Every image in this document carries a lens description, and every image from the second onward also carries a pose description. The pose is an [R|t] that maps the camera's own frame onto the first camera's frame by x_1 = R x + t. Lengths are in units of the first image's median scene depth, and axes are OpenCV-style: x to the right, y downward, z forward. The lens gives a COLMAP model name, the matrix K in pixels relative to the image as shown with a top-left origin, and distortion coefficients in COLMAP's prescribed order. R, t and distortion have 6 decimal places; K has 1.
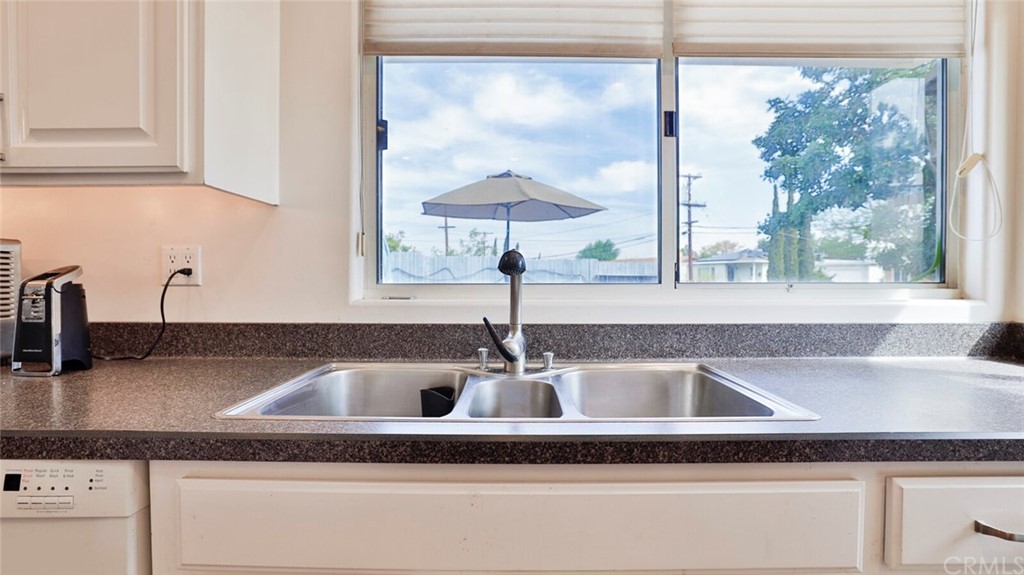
lens RADIAL K [[466.8, 0, 512.0], [0, 466.8, 287.5], [0, 0, 1]] dist [0.000611, -0.000002]
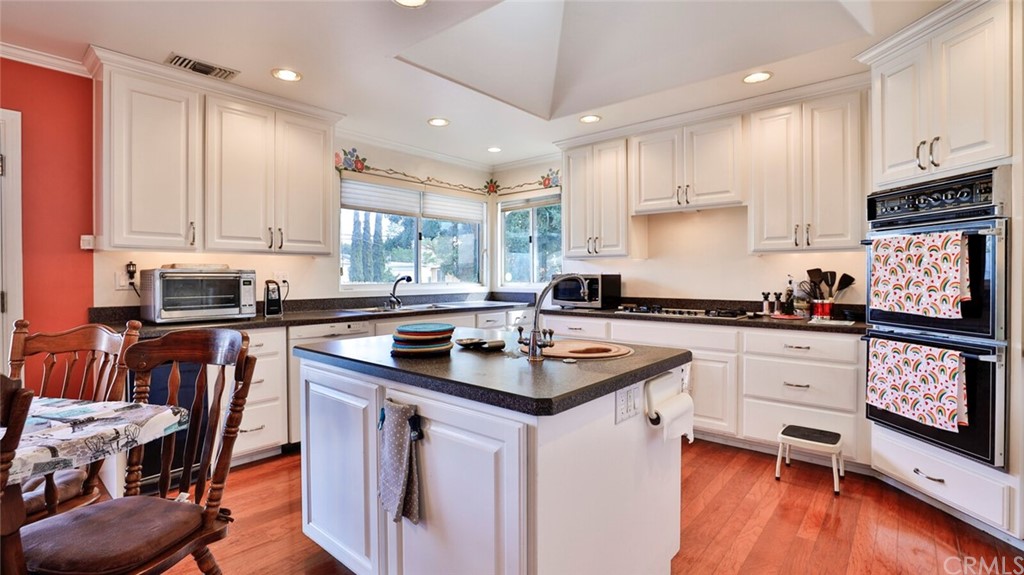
lens RADIAL K [[466.8, 0, 512.0], [0, 466.8, 287.5], [0, 0, 1]] dist [0.000611, -0.000002]
pose [[0.650908, -0.017120, 0.758963, -1.923464], [0.013586, 0.999848, 0.010901, -0.008369], [-0.759035, 0.003215, 0.651042, -1.815492]]
